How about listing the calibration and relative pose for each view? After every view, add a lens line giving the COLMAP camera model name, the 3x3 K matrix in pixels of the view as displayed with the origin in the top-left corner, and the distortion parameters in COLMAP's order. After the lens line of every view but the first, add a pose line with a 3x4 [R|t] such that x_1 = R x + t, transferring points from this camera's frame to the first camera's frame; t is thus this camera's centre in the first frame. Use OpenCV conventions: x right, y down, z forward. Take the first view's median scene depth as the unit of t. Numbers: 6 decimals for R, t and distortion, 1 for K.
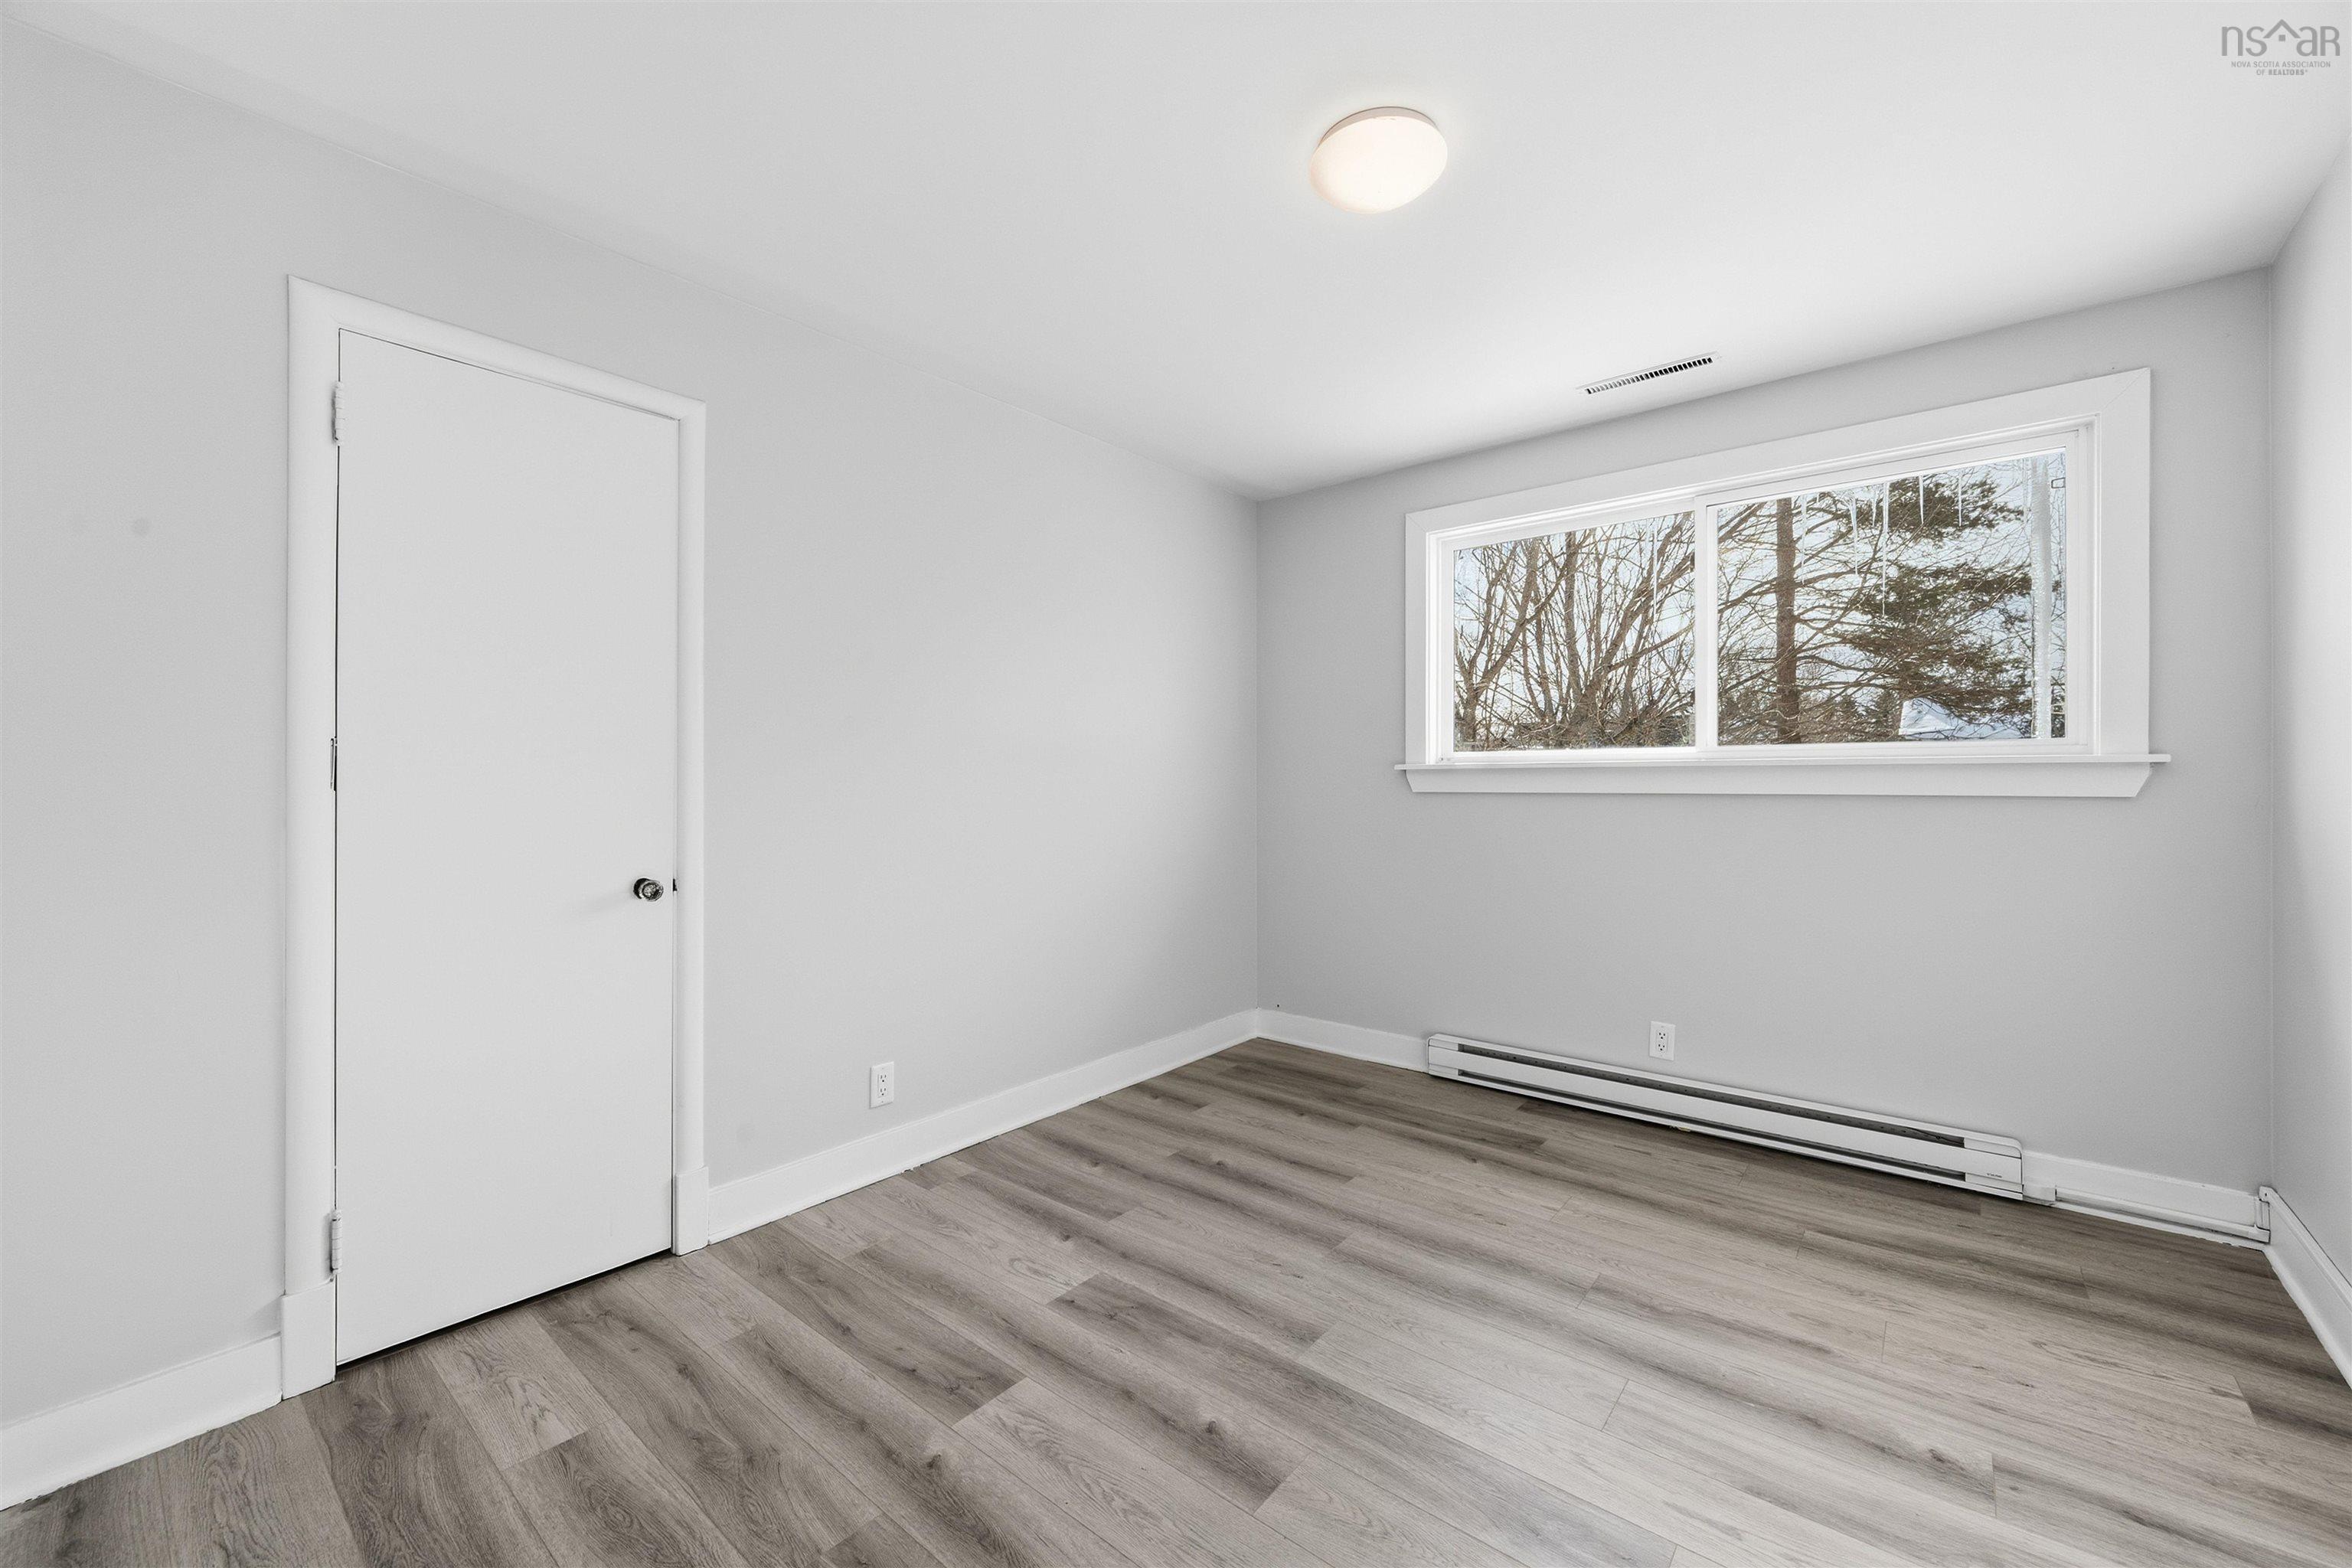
lens RADIAL K [[936.4, 0, 1183.3], [0, 936.4, 793.1], [0, 0, 1]] dist [-0.001351, 0.000058]
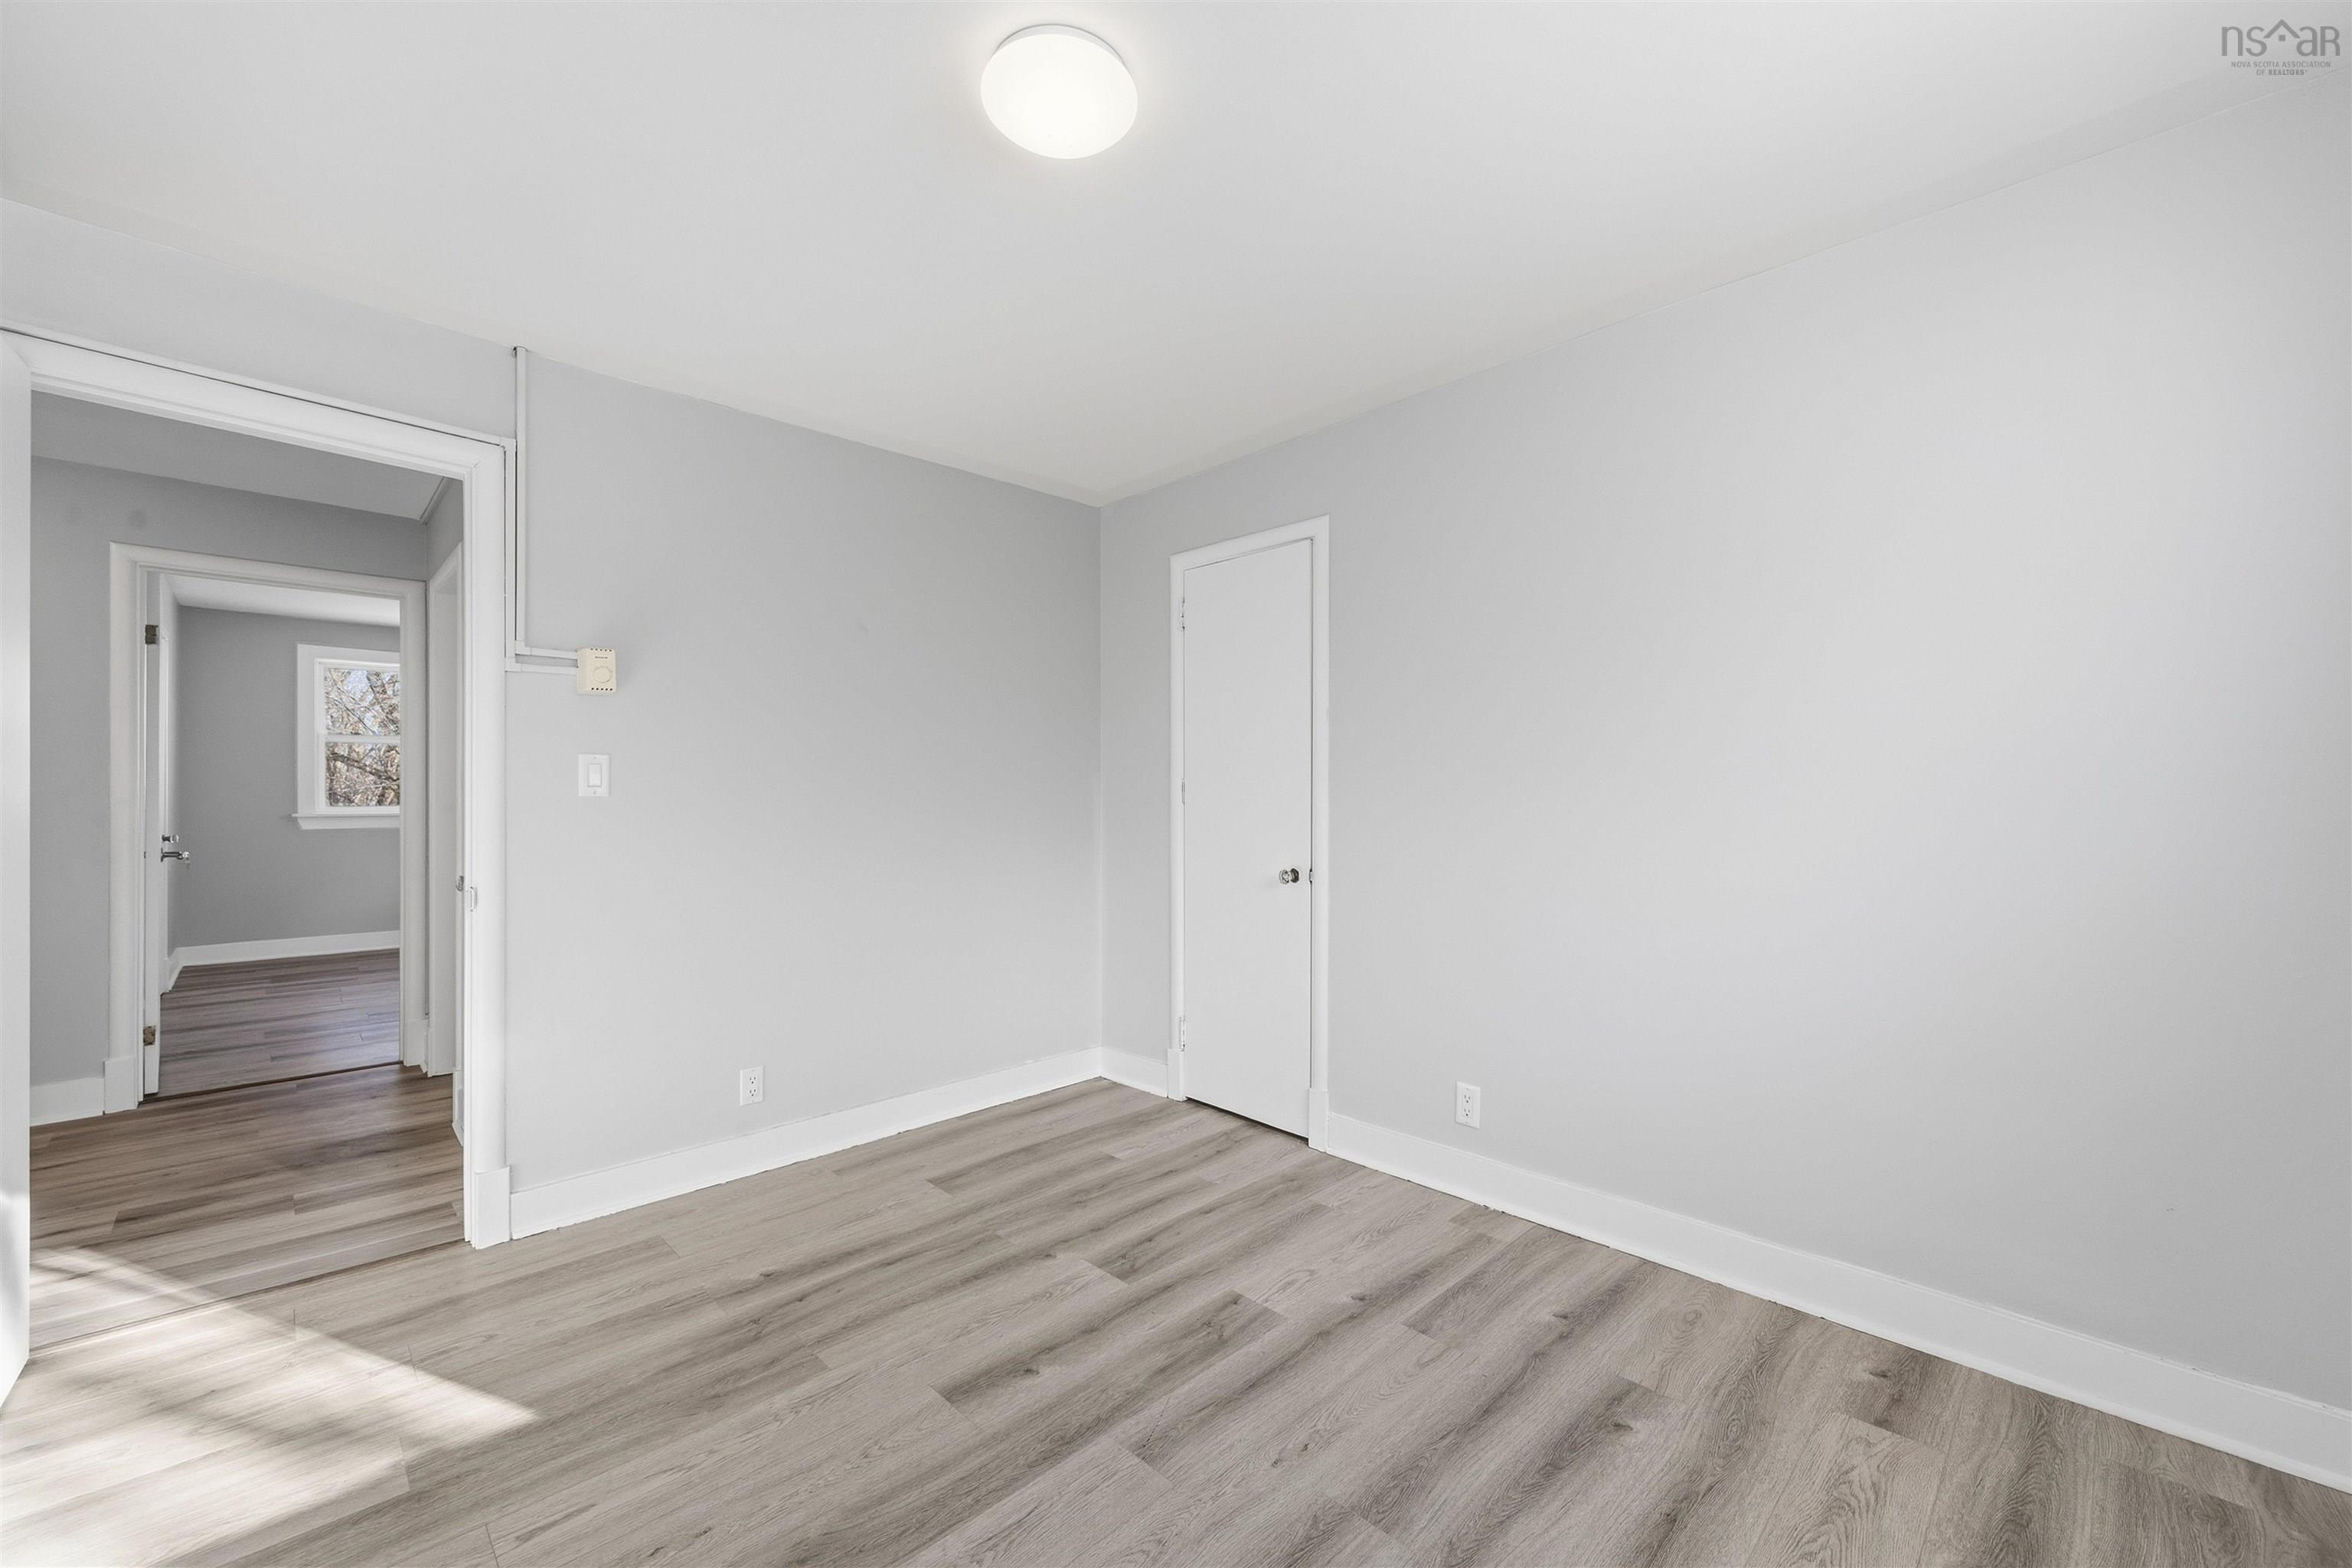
lens RADIAL K [[936.4, 0, 1183.3], [0, 936.4, 793.1], [0, 0, 1]] dist [-0.001351, 0.000058]
pose [[-0.105052, 0.001986, -0.994465, 0.865401], [-0.014311, 0.999891, 0.003509, -0.025873], [0.994364, 0.014600, -0.105013, 0.978513]]
